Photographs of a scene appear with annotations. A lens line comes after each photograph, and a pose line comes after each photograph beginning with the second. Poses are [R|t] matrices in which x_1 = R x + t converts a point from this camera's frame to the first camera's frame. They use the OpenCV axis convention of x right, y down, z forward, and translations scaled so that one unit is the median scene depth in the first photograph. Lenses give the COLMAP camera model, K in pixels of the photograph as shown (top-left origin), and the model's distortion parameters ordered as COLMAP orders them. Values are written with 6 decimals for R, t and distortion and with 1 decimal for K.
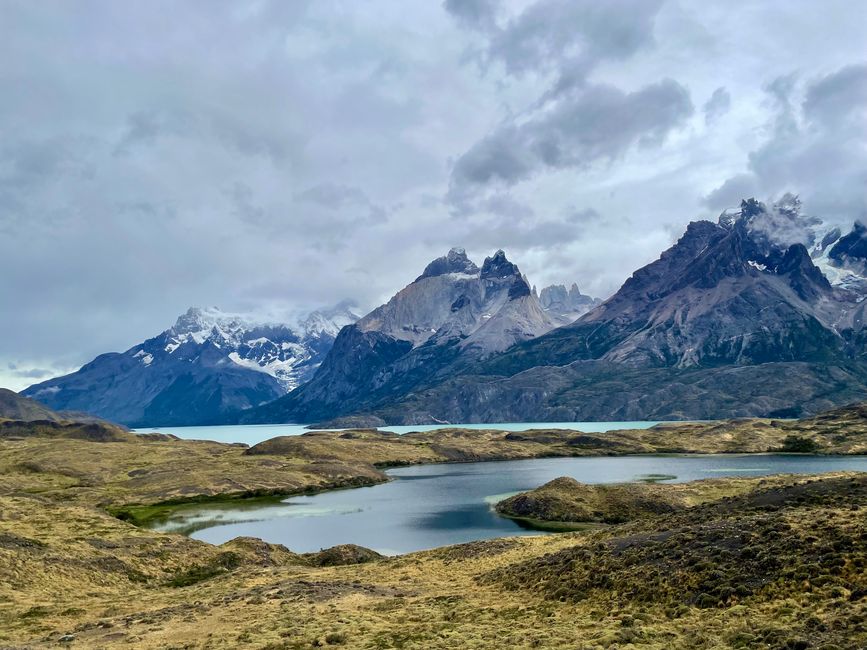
lens RADIAL K [[645.3, 0, 426.2], [0, 645.3, 319.0], [0, 0, 1]] dist [0.084952, -0.117498]
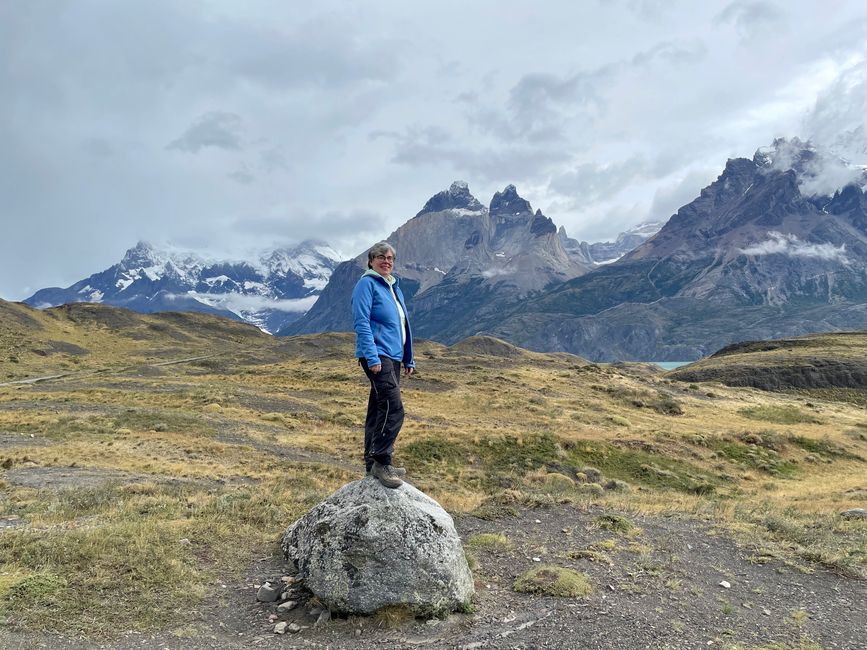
lens RADIAL K [[645.3, 0, 426.2], [0, 645.3, 319.0], [0, 0, 1]] dist [0.084952, -0.117498]
pose [[0.992238, 0.012823, 0.123694, -0.223032], [-0.022792, 0.996573, 0.079515, 0.028893], [-0.122251, -0.081717, 0.989129, 0.117490]]
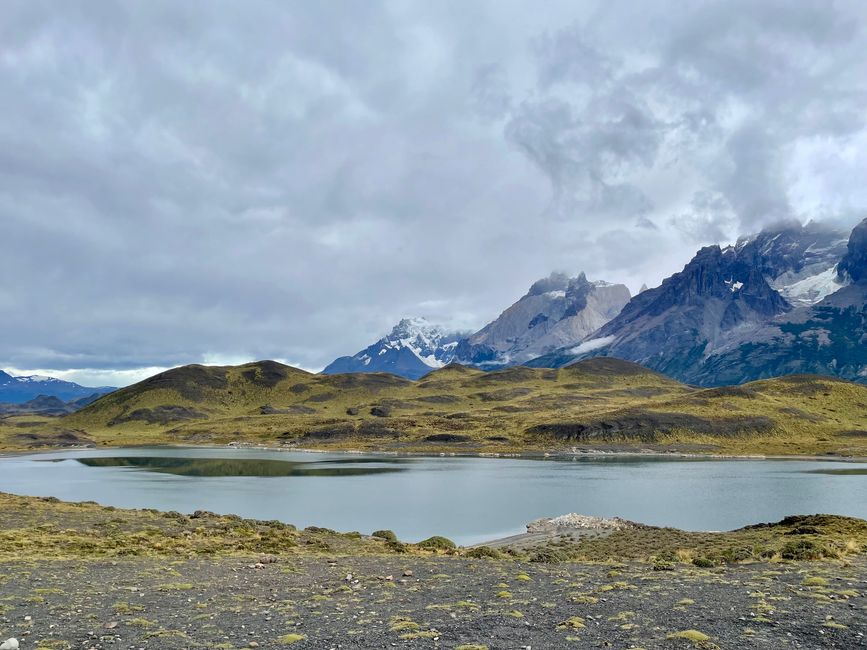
lens RADIAL K [[645.3, 0, 426.2], [0, 645.3, 319.0], [0, 0, 1]] dist [0.084952, -0.117498]
pose [[0.894527, -0.035042, -0.445638, 0.692564], [0.044487, 0.998952, 0.010747, -0.085799], [0.444794, -0.029438, 0.895149, -0.301571]]
